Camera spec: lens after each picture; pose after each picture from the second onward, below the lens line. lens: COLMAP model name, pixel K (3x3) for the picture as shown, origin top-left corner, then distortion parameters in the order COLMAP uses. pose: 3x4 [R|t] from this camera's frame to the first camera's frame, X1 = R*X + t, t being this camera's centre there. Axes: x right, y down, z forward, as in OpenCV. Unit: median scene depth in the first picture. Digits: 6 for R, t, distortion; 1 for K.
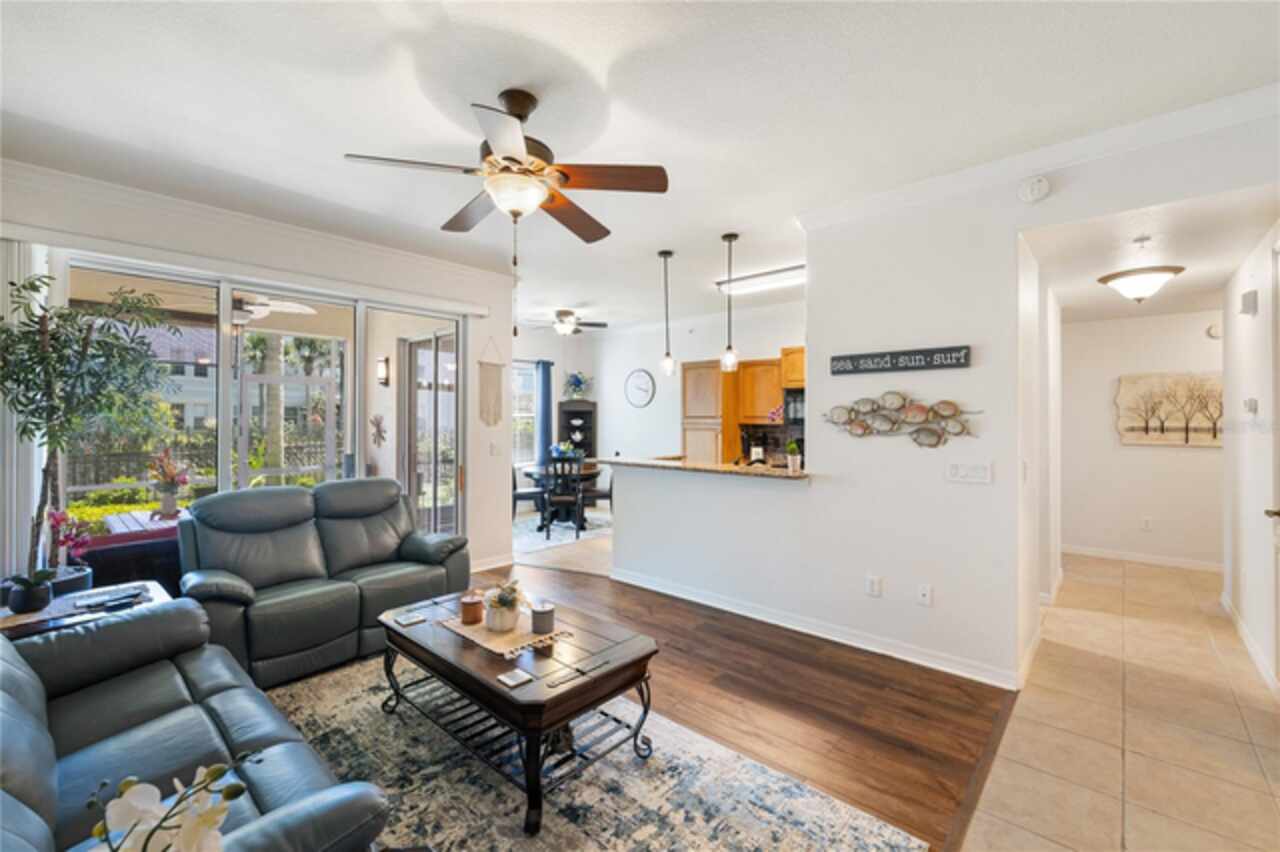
lens RADIAL K [[540.4, 0, 639.3], [0, 540.4, 414.9], [0, 0, 1]] dist [0.000133, 0.000401]
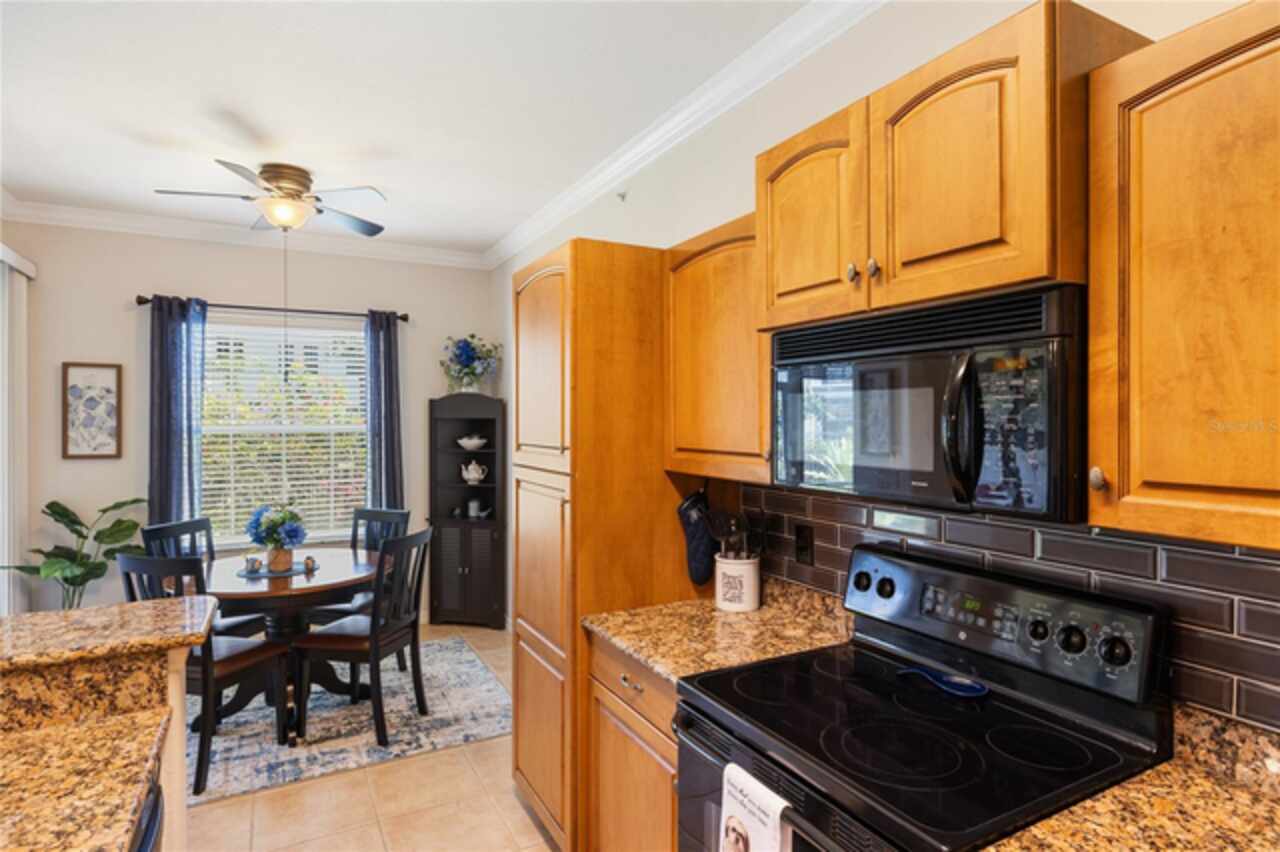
lens RADIAL K [[679.1, 0, 640.8], [0, 679.1, 422.5], [0, 0, 1]] dist [-0.000650, -0.000087]
pose [[0.943424, -0.002033, -0.331581, 0.224714], [0.005363, 0.999944, 0.009129, -0.008997], [0.331544, -0.010390, 0.943382, 0.517181]]
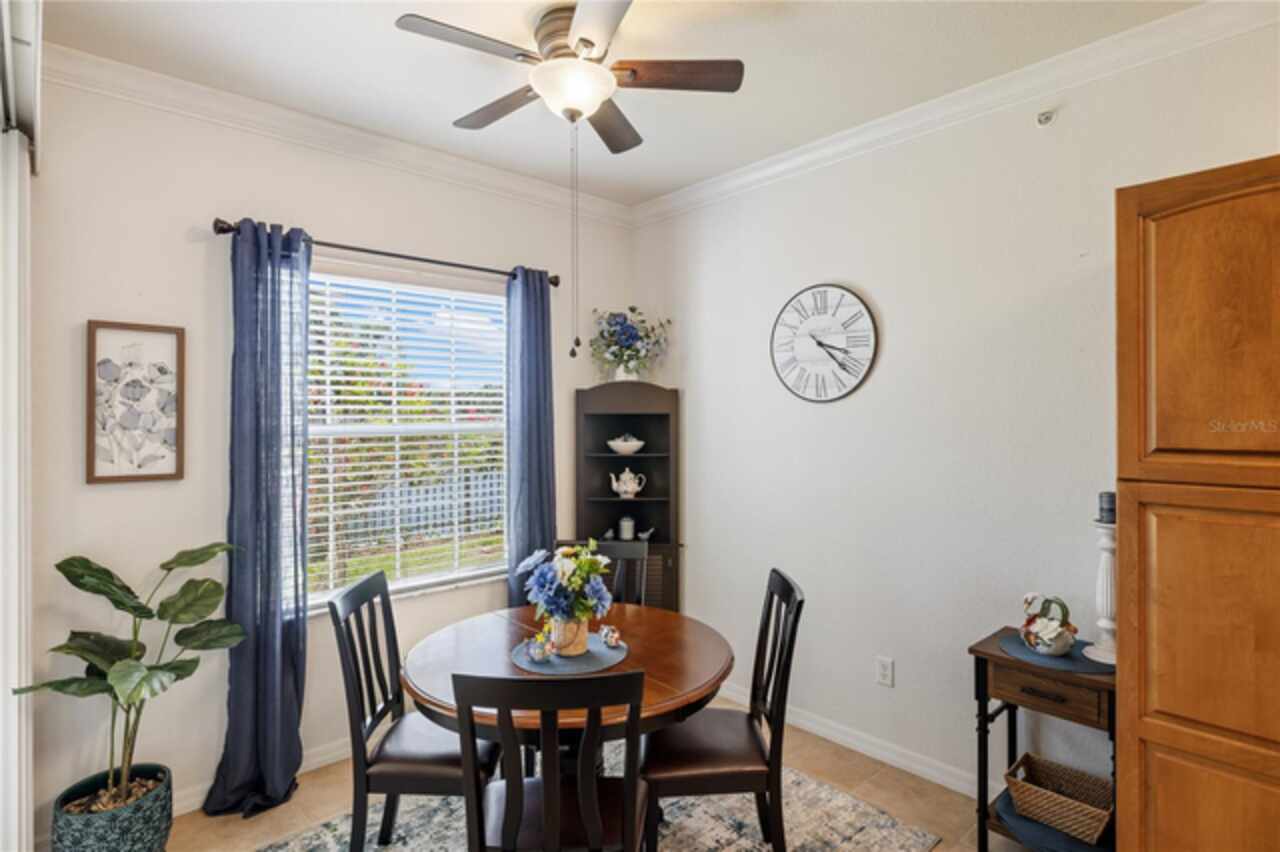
lens RADIAL K [[647.0, 0, 635.4], [0, 647.0, 419.4], [0, 0, 1]] dist [-0.001199, -0.000004]
pose [[0.995213, -0.007098, -0.097476, -0.068790], [0.008109, 0.999917, 0.009982, -0.008784], [0.097397, -0.010725, 0.995188, 0.588757]]
